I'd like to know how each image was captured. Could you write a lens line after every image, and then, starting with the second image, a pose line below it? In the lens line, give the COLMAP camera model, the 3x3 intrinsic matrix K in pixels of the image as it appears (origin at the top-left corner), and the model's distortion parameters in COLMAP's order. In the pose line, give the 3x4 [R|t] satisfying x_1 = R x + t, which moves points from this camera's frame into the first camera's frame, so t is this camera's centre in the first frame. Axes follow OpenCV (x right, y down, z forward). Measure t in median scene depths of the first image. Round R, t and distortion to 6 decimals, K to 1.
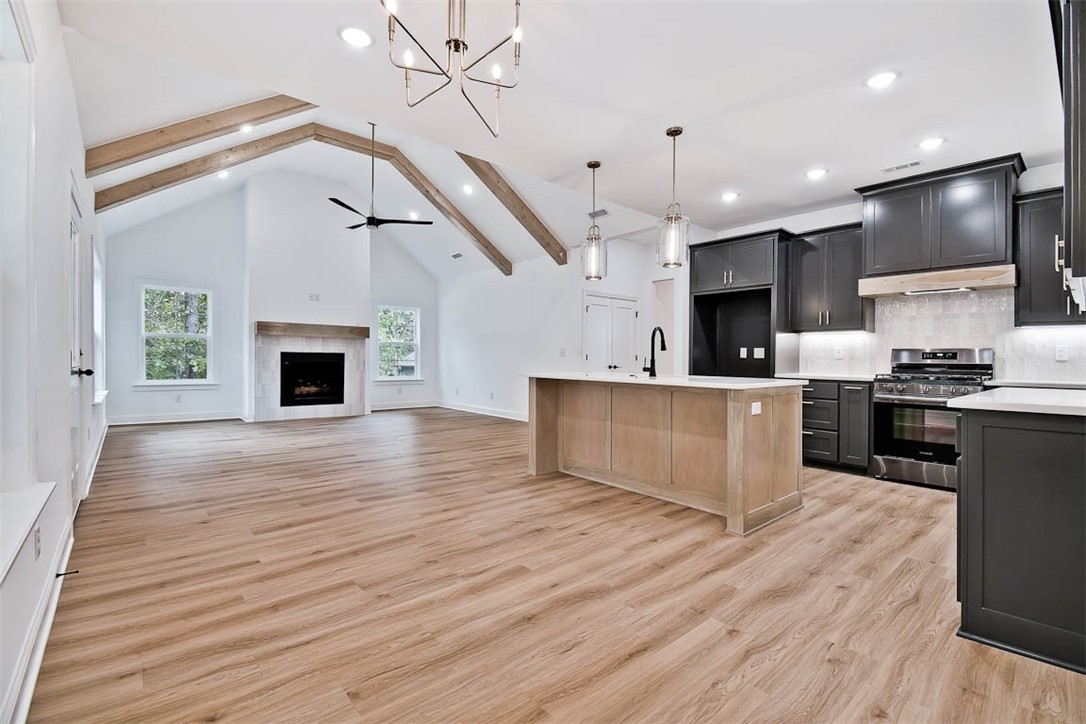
lens RADIAL K [[496.1, 0, 529.6], [0, 496.1, 360.3], [0, 0, 1]] dist [0.001912, -0.000958]
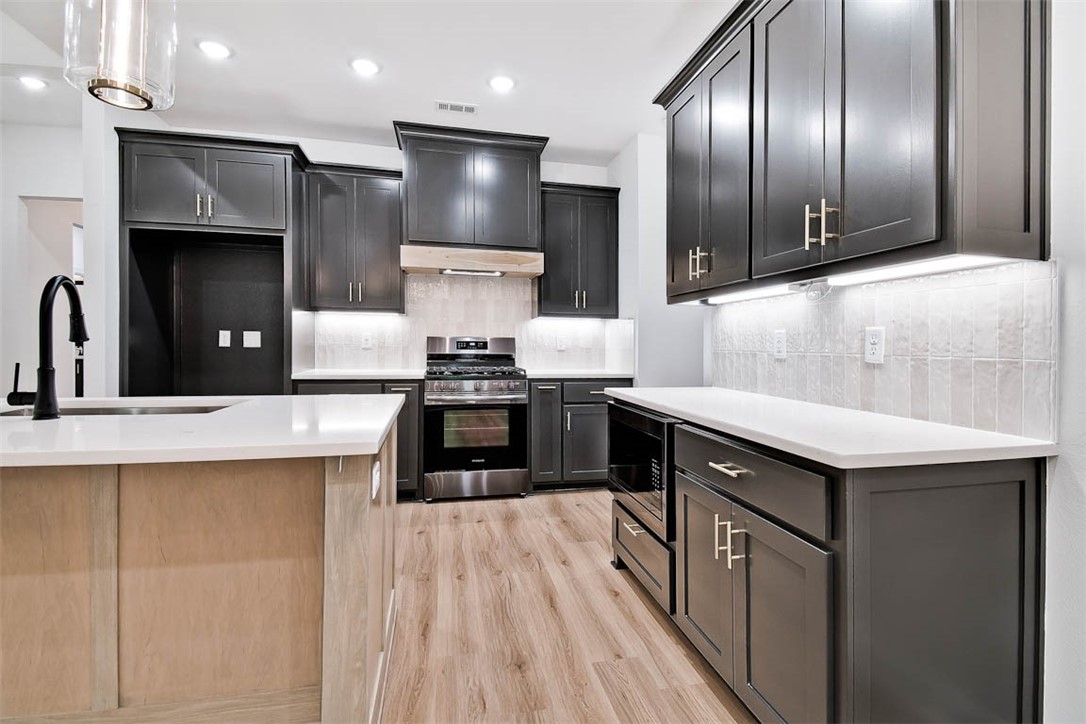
lens RADIAL K [[496.1, 0, 529.6], [0, 496.1, 360.3], [0, 0, 1]] dist [0.001912, -0.000958]
pose [[0.489512, -0.034100, 0.871329, 0.099146], [-0.005383, 0.999098, 0.042124, -0.020737], [-0.871980, -0.025310, 0.488887, 0.475109]]
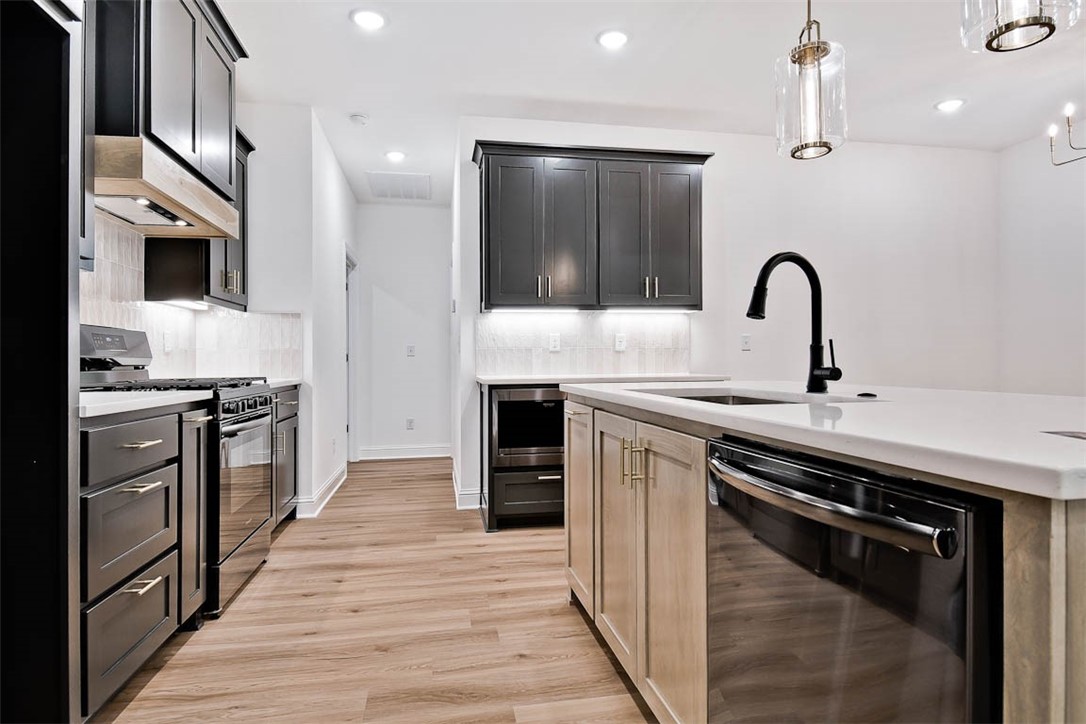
lens RADIAL K [[623.2, 0, 543.0], [0, 623.2, 362.0], [0, 0, 1]] dist [0.000303, -0.000615]
pose [[-0.873048, 0.000842, 0.487634, 0.172685], [0.003015, 0.999989, 0.003671, 0.009864], [-0.487626, 0.004675, -0.873040, 1.361243]]
